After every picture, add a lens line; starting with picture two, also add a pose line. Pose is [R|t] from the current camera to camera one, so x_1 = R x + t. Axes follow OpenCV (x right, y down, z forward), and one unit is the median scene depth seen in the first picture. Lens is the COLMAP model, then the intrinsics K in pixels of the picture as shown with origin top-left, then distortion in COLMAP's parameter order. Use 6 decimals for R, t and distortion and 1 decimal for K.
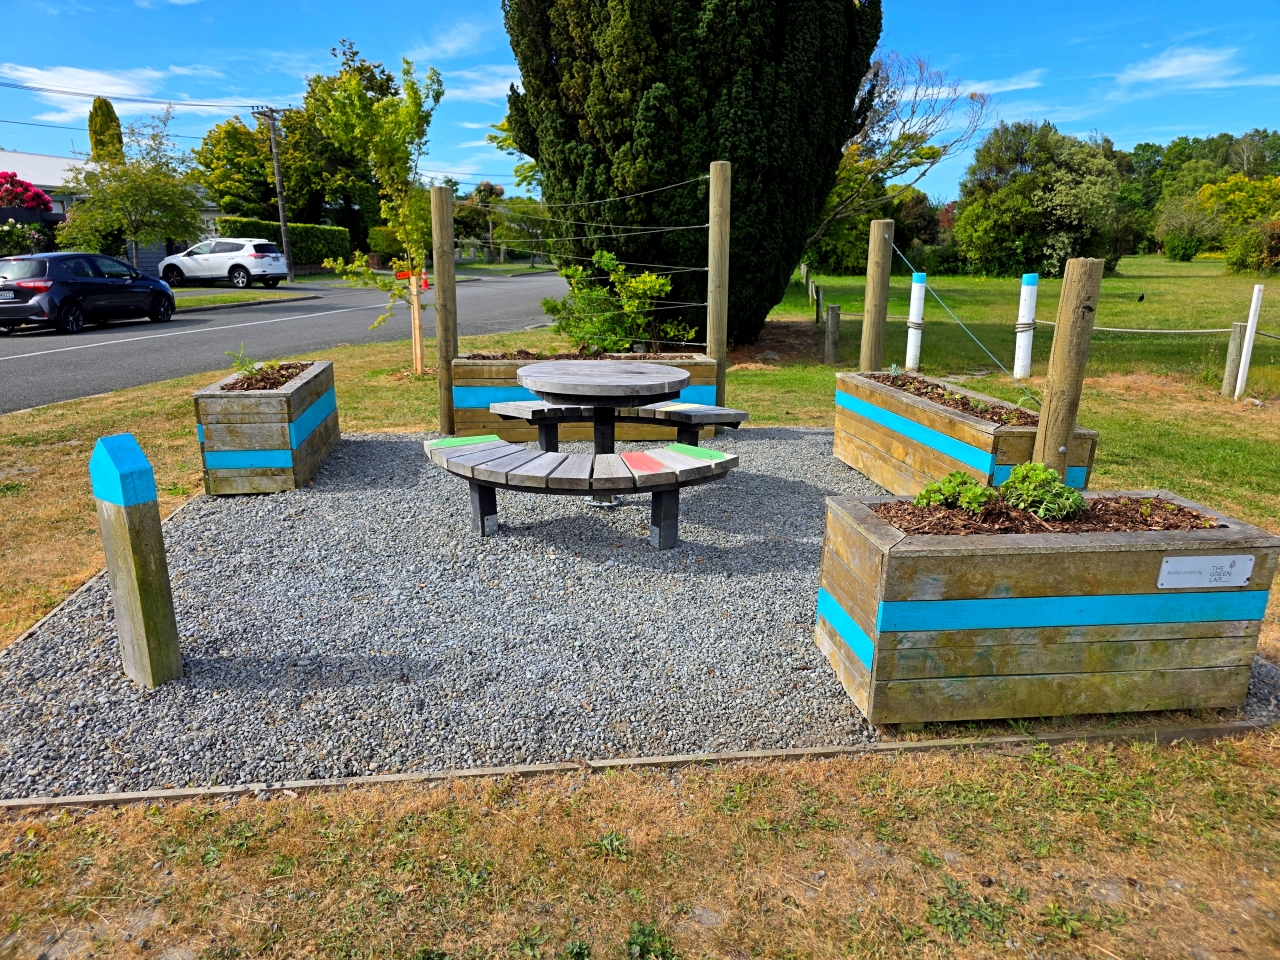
lens RADIAL K [[884.6, 0, 617.0], [0, 884.6, 478.5], [0, 0, 1]] dist [0.018334, -0.016816]
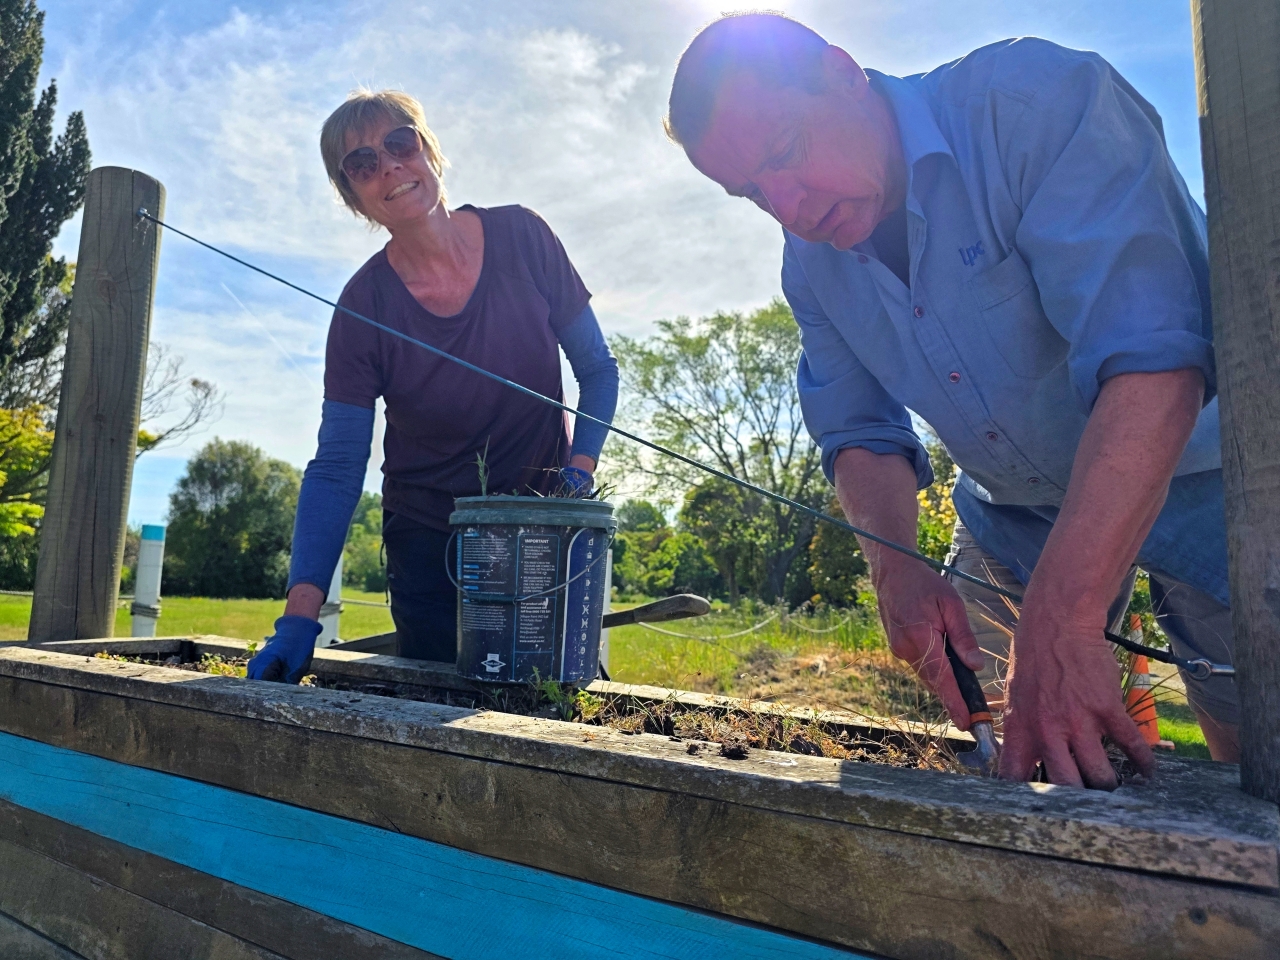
lens RADIAL K [[884.6, 0, 640.0], [0, 884.6, 478.9], [0, 0, 1]] dist [0.018334, -0.016816]
pose [[0.658760, 0.118395, 0.742979, 0.066005], [0.159945, 0.942927, -0.292072, -0.020173], [-0.735155, 0.311241, 0.602226, 0.233398]]
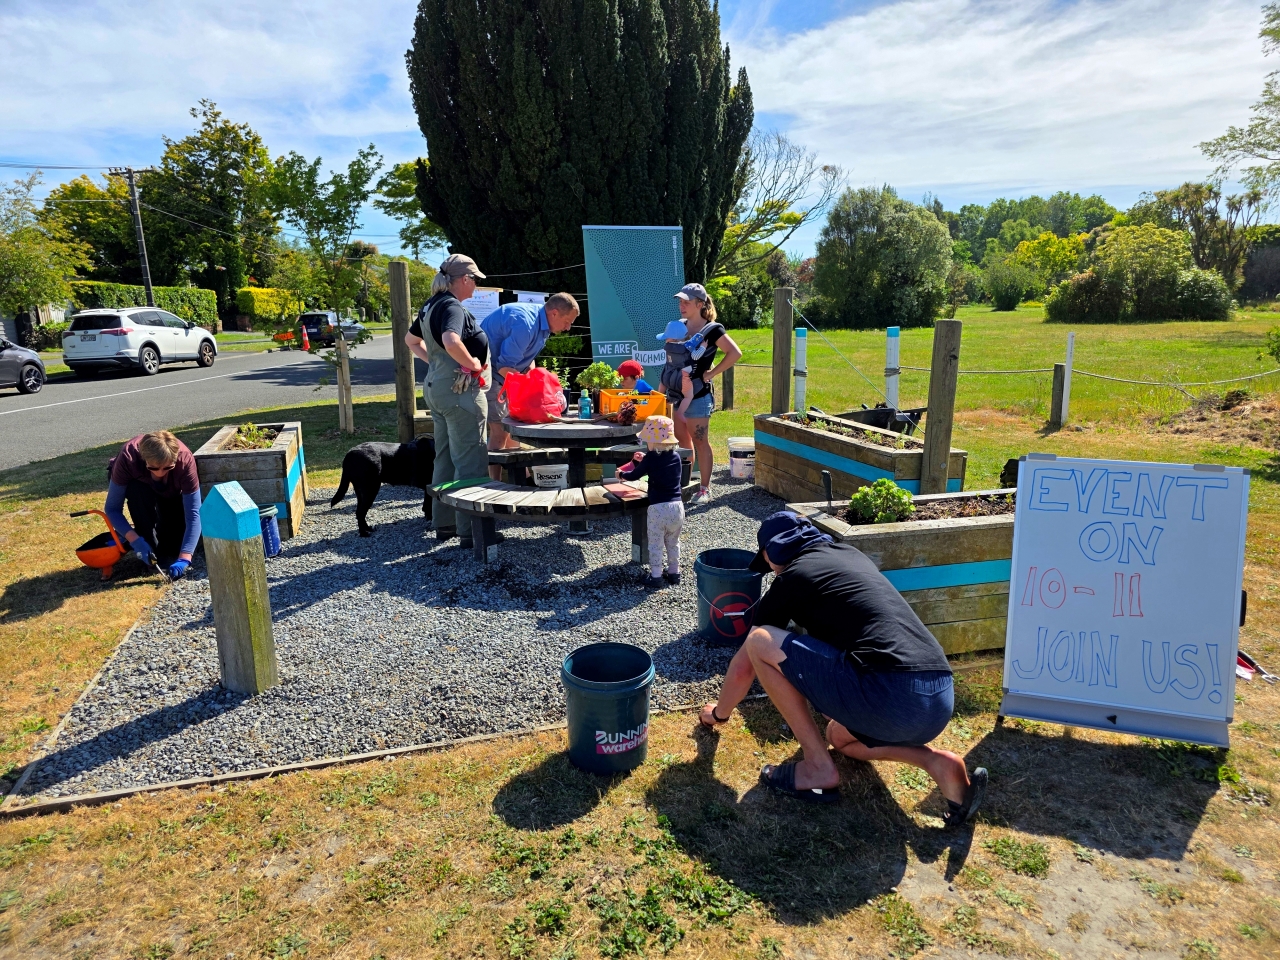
lens RADIAL K [[884.6, 0, 649.5], [0, 884.6, 481.9], [0, 0, 1]] dist [0.018334, -0.016816]
pose [[0.984521, -0.048898, 0.168309, -0.027455], [0.058339, 0.996962, -0.051609, 0.006446], [-0.165274, 0.060629, 0.984382, -0.039376]]
